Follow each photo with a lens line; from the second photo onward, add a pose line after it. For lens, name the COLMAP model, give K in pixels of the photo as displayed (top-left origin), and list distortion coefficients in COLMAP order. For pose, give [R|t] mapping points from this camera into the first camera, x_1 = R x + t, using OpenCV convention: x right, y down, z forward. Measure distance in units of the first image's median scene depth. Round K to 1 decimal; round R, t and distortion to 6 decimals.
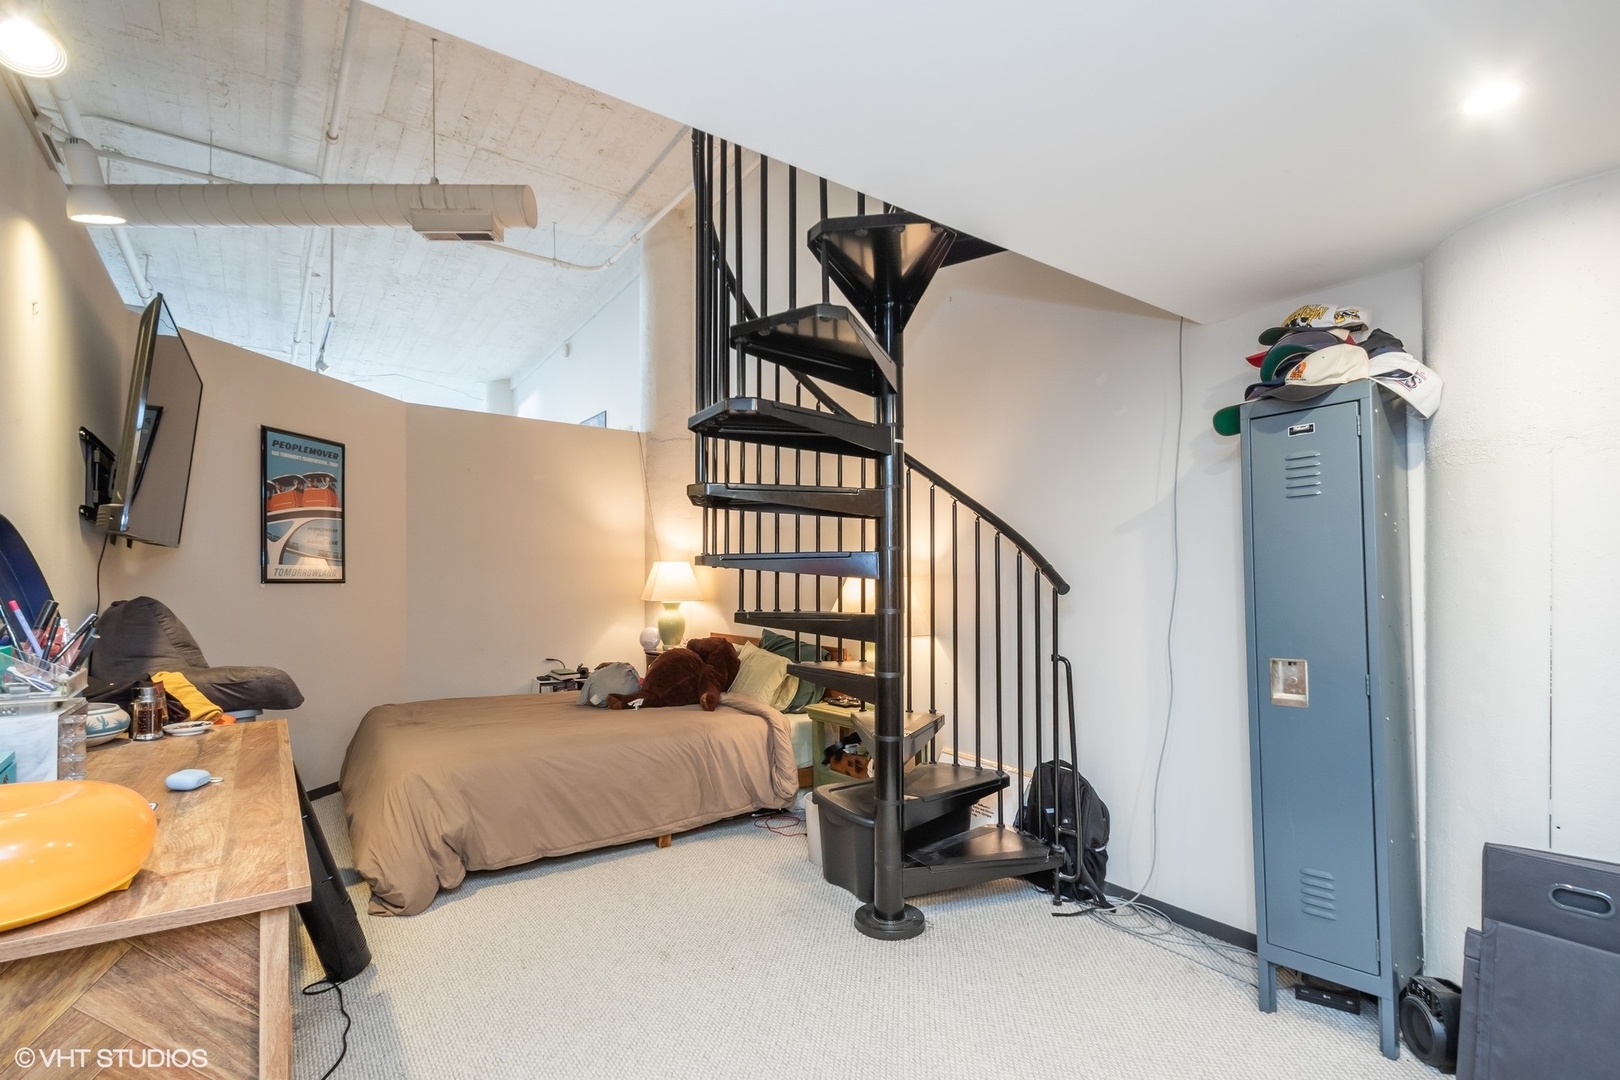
lens RADIAL K [[776.7, 0, 813.8], [0, 776.7, 579.4], [0, 0, 1]] dist [0.022593, -0.010690]
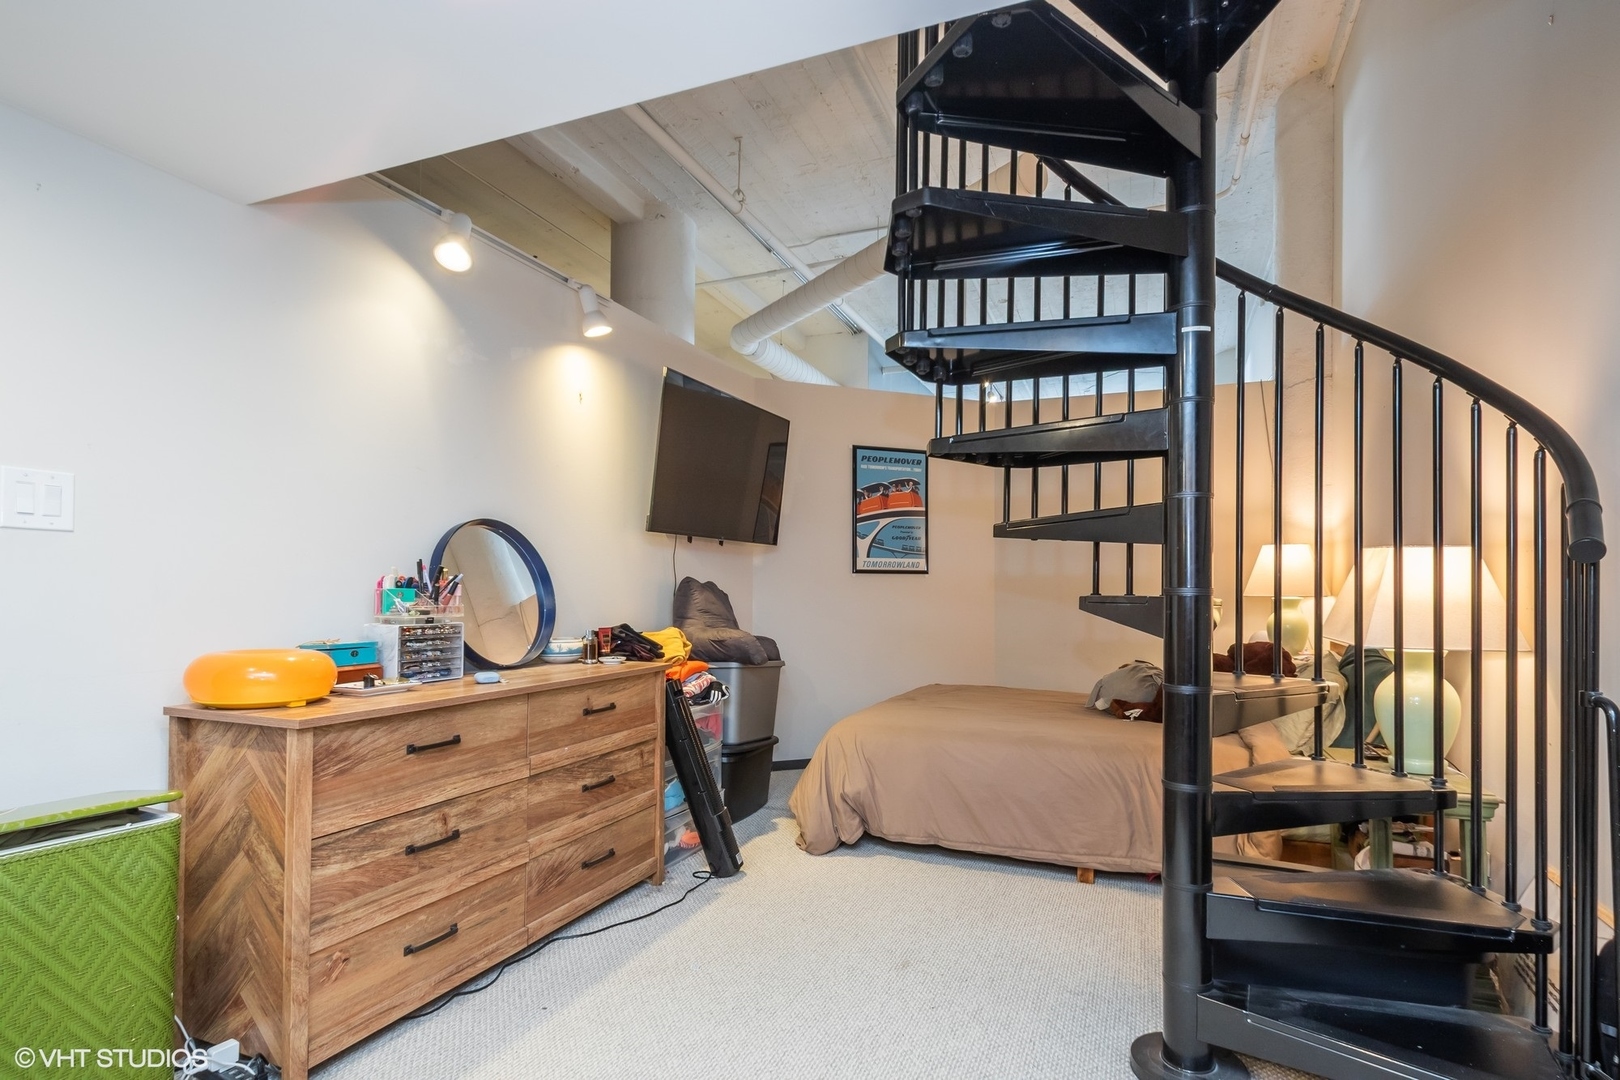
lens RADIAL K [[827.7, 0, 797.3], [0, 827.7, 579.6], [0, 0, 1]] dist [0.015096, 0.000265]
pose [[0.518849, -0.004494, -0.854854, 0.403193], [-0.001875, 0.999978, -0.006396, 0.026189], [0.854864, 0.004922, 0.518829, 0.271788]]
